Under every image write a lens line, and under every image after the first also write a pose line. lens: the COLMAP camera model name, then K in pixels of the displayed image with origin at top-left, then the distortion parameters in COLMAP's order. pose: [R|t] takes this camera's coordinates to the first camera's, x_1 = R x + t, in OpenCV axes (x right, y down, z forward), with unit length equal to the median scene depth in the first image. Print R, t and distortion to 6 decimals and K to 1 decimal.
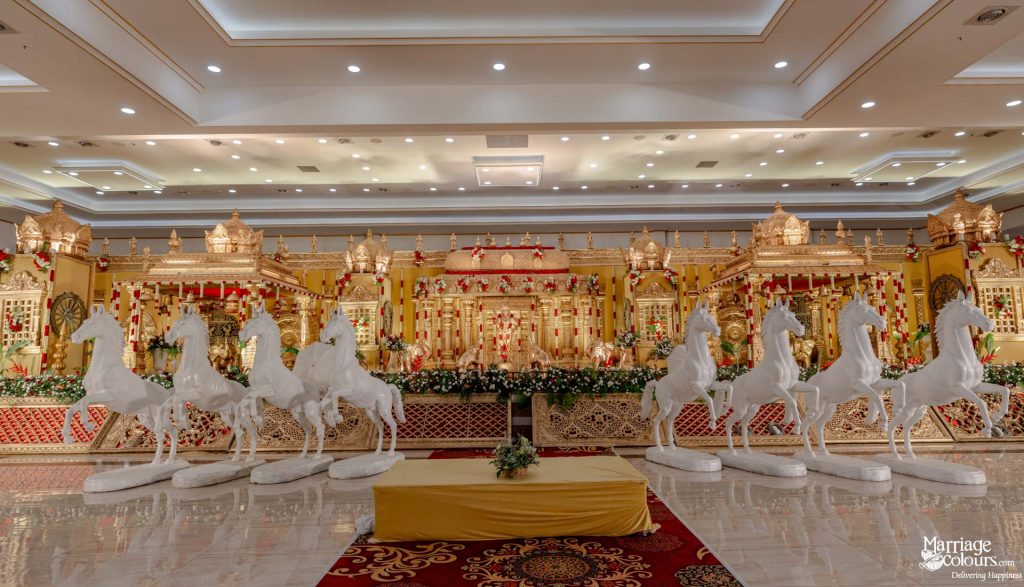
lens RADIAL K [[553.1, 0, 518.8], [0, 553.1, 291.5], [0, 0, 1]] dist [-0.005451, 0.002804]
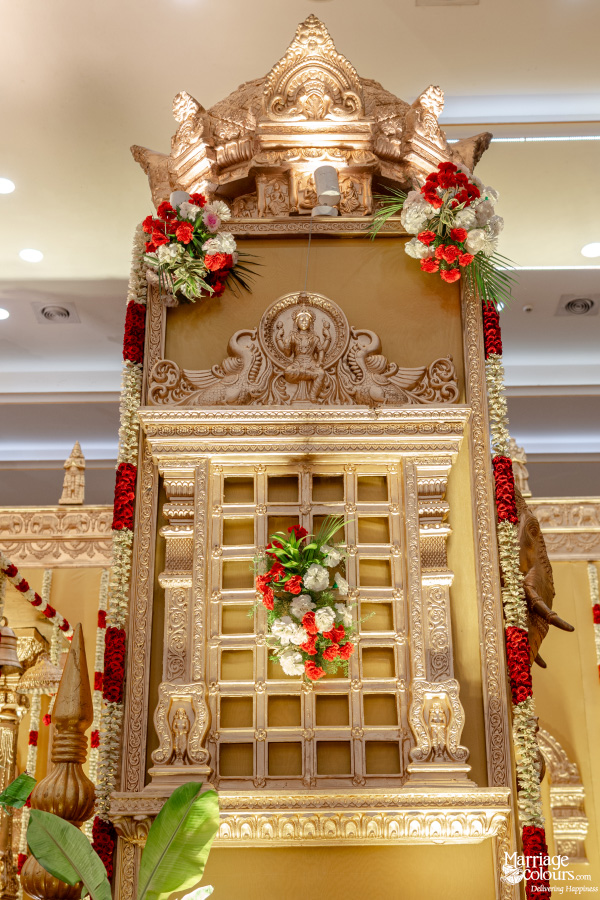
lens RADIAL K [[1229.3, 0, 299.7], [0, 1229.3, 443.9], [0, 0, 1]] dist [0.005769, 0.000000]
pose [[0.999816, -0.003906, -0.018757, 0.695265], [-0.001403, 0.961440, -0.275010, 0.062000], [0.019108, 0.274986, 0.961258, 0.538803]]
